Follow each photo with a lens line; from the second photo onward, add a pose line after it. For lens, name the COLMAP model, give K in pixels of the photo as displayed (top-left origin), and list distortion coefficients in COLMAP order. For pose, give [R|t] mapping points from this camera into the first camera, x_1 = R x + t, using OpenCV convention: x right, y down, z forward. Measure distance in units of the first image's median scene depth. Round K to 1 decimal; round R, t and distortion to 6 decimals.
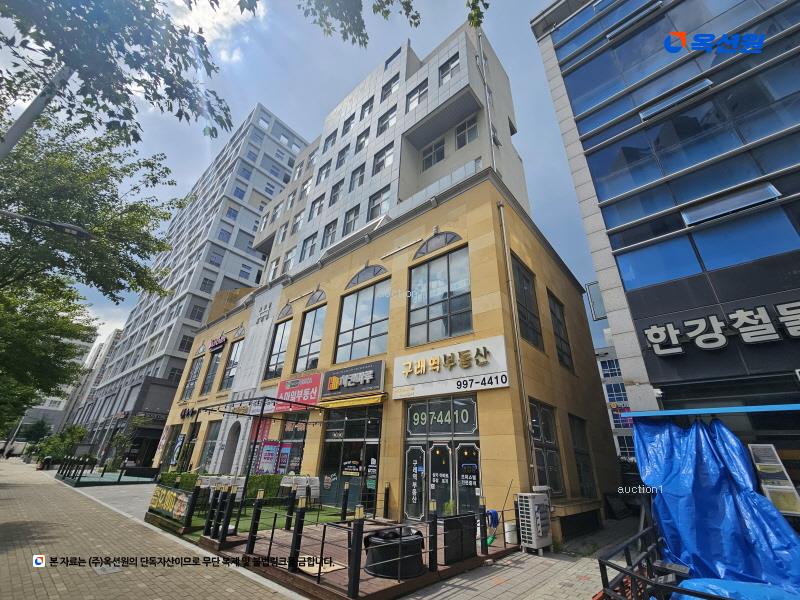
lens RADIAL K [[330.2, 0, 400.0], [0, 330.2, 300.0], [0, 0, 1]] dist [0.000339, -0.000061]
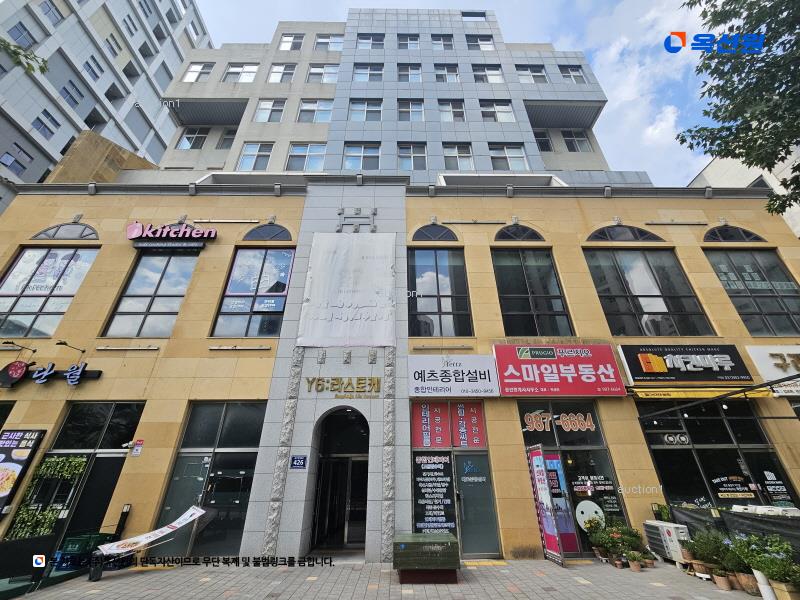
lens RADIAL K [[316.3, 0, 399.3], [0, 316.3, 318.0], [0, 0, 1]] dist [0.009355, -0.000035]
pose [[0.741257, 0.257776, 0.619750, -0.964602], [-0.260891, 0.961365, -0.087826, 0.337622], [-0.618445, -0.096585, 0.779870, 0.776907]]
